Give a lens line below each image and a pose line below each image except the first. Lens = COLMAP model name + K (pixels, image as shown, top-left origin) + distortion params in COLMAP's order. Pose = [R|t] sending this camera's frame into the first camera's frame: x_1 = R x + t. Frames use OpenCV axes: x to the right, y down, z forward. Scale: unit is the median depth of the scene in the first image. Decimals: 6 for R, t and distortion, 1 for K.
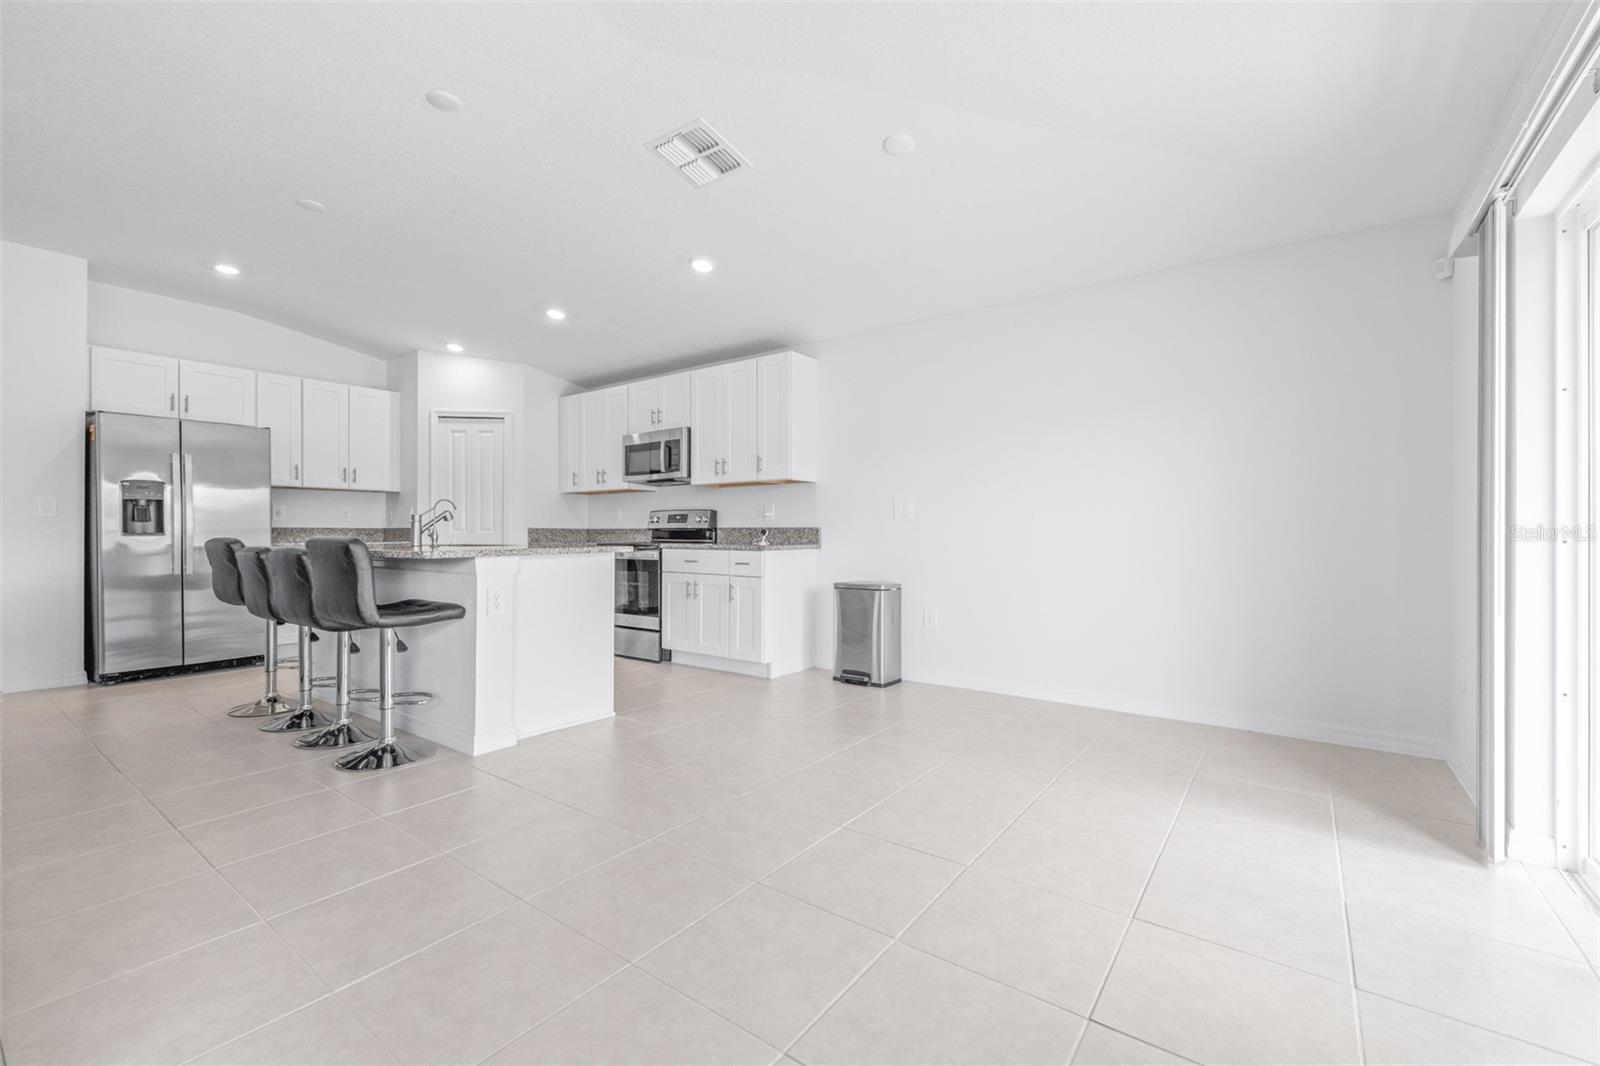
lens RADIAL K [[689.6, 0, 794.9], [0, 689.6, 534.1], [0, 0, 1]] dist [0.000700, -0.000709]
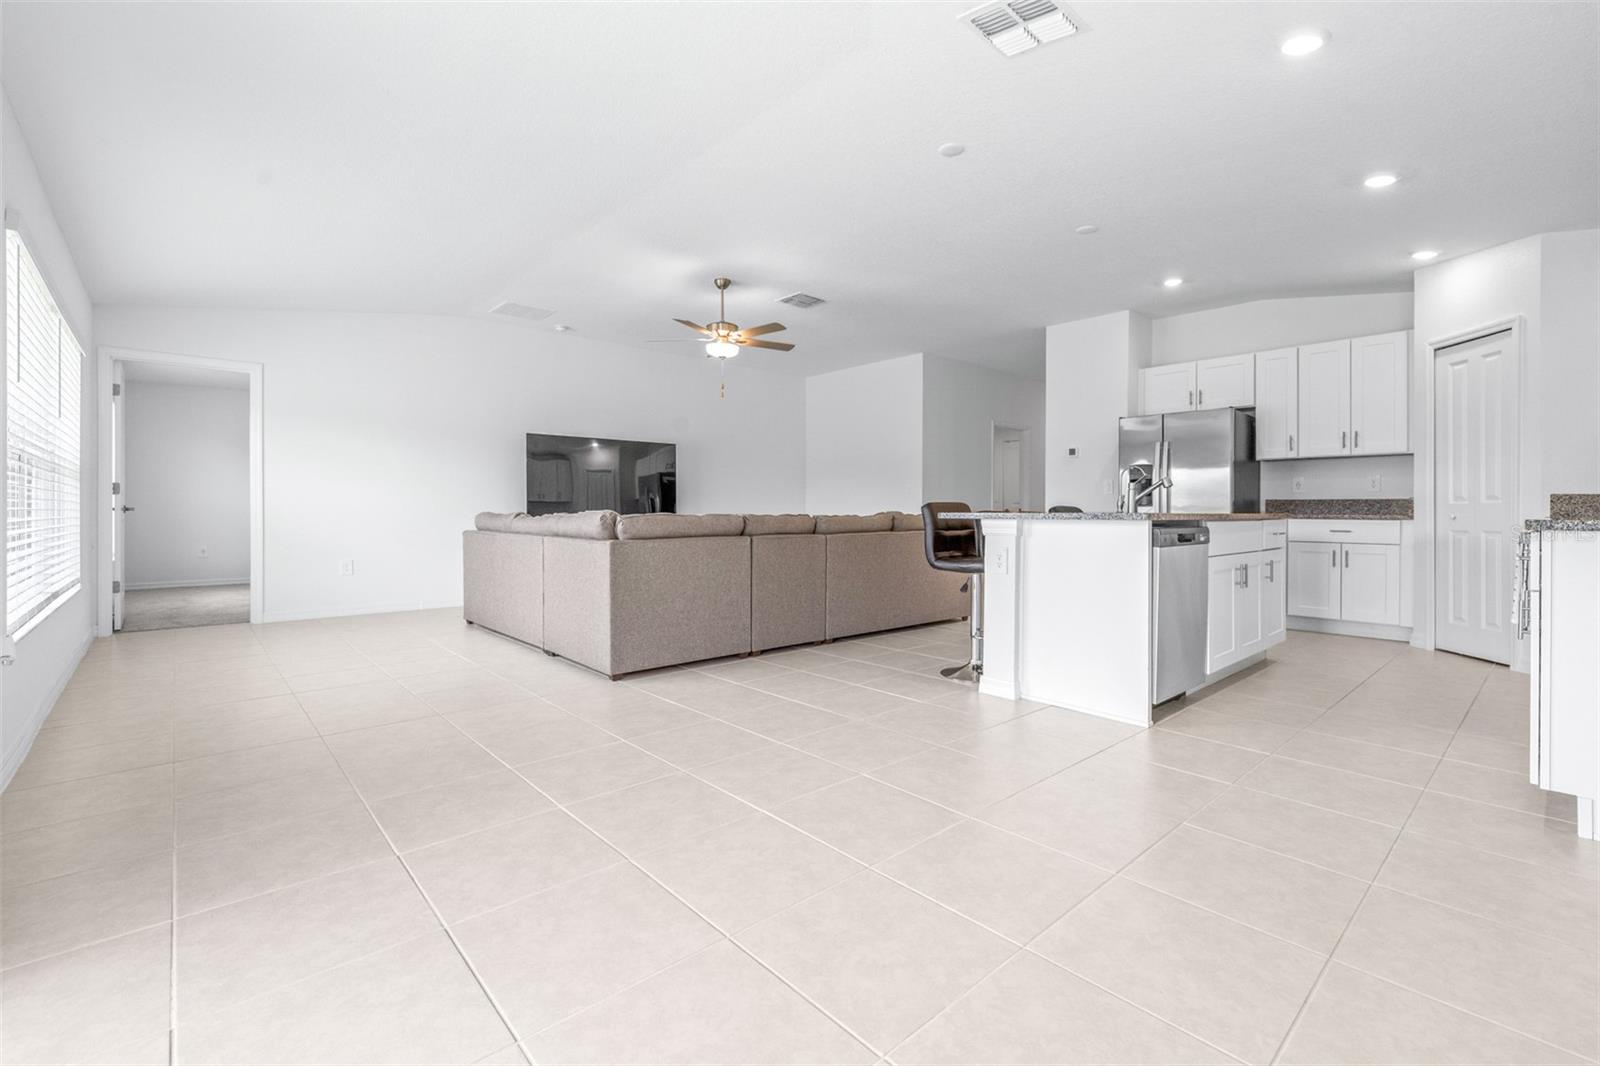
lens RADIAL K [[689.6, 0, 810.2], [0, 689.6, 511.2], [0, 0, 1]] dist [0.000700, -0.000709]
pose [[-0.200515, 0.001184, -0.979690, 0.427896], [-0.006830, 0.999973, 0.002607, 0.011868], [0.979667, 0.007214, -0.200502, 0.563163]]
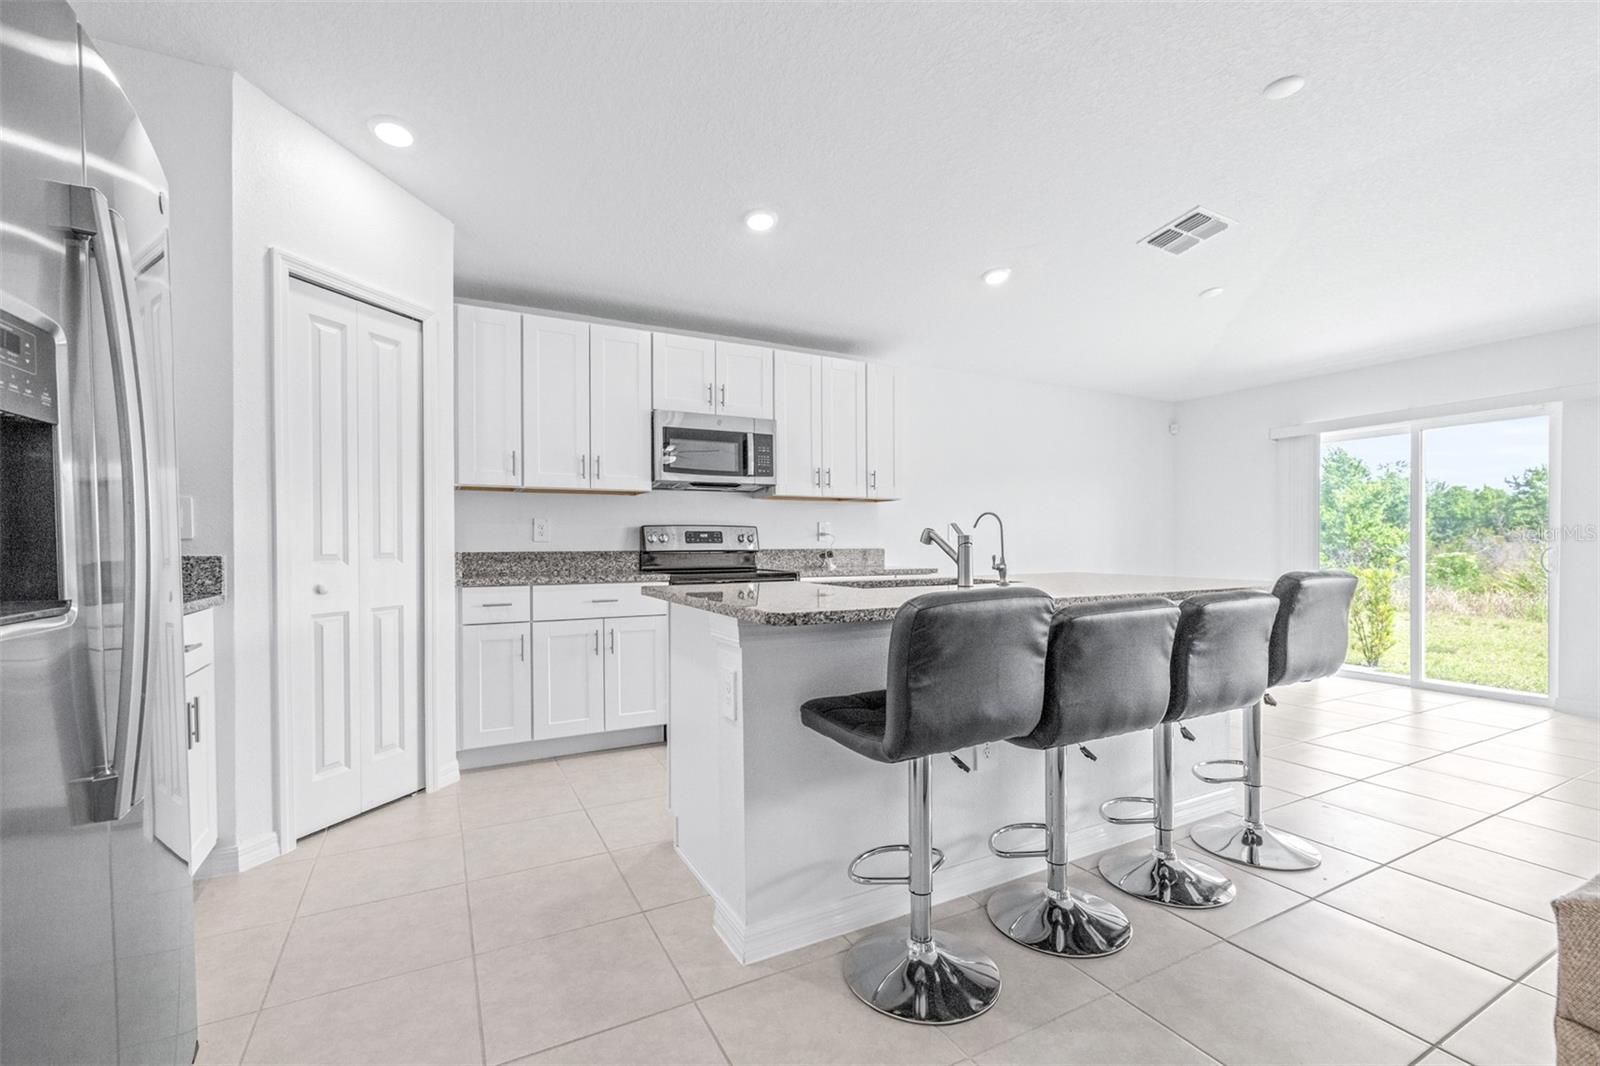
lens RADIAL K [[689.6, 0, 810.9], [0, 689.6, 547.5], [0, 0, 1]] dist [0.000700, -0.000709]
pose [[0.415167, -0.005715, 0.909727, -0.883401], [0.004308, 0.999981, 0.004317, -0.015534], [-0.909735, 0.002127, 0.415184, 0.662699]]
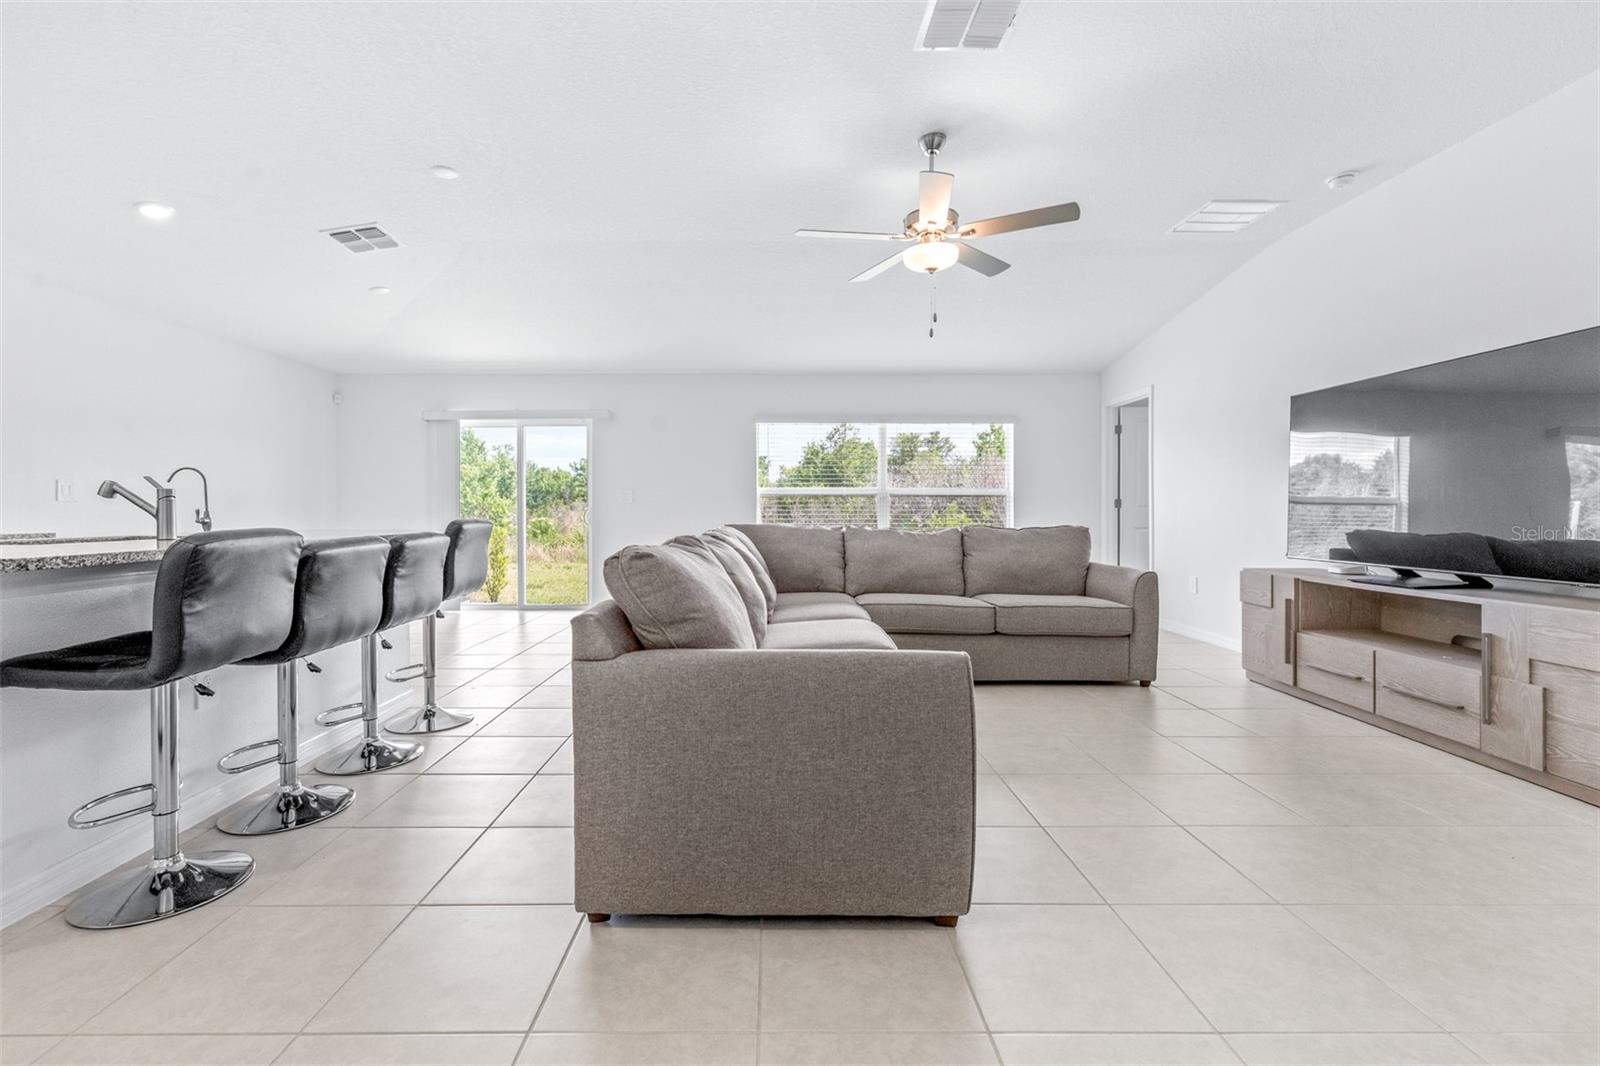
lens RADIAL K [[689.6, 0, 767.2], [0, 689.6, 512.1], [0, 0, 1]] dist [0.000700, -0.000709]
pose [[-0.596287, -0.000745, 0.802771, -1.032805], [0.004590, 0.999980, 0.004338, -0.005863], [-0.802758, 0.006271, -0.596272, 0.712776]]
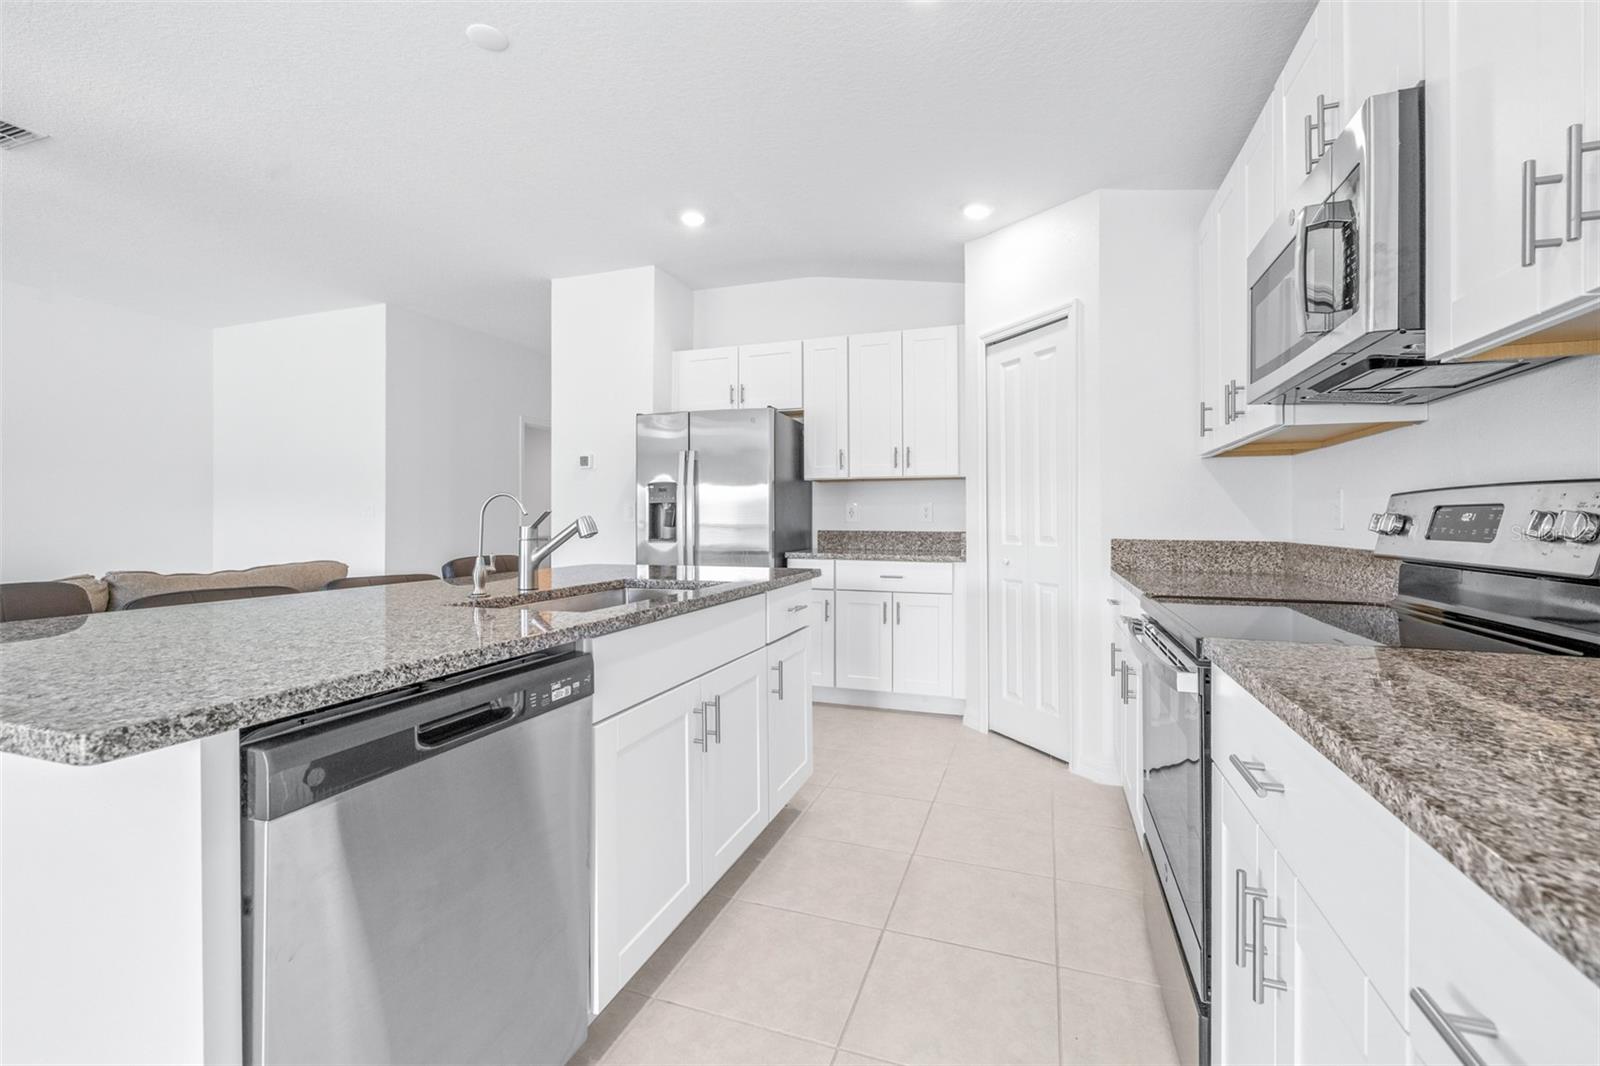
lens RADIAL K [[689.6, 0, 795.1], [0, 689.6, 512.9], [0, 0, 1]] dist [0.000700, -0.000709]
pose [[0.282450, -0.006957, -0.959257, -0.001347], [-0.002817, 0.999963, -0.008081, -0.025621], [0.959278, 0.004984, 0.282420, 0.796569]]
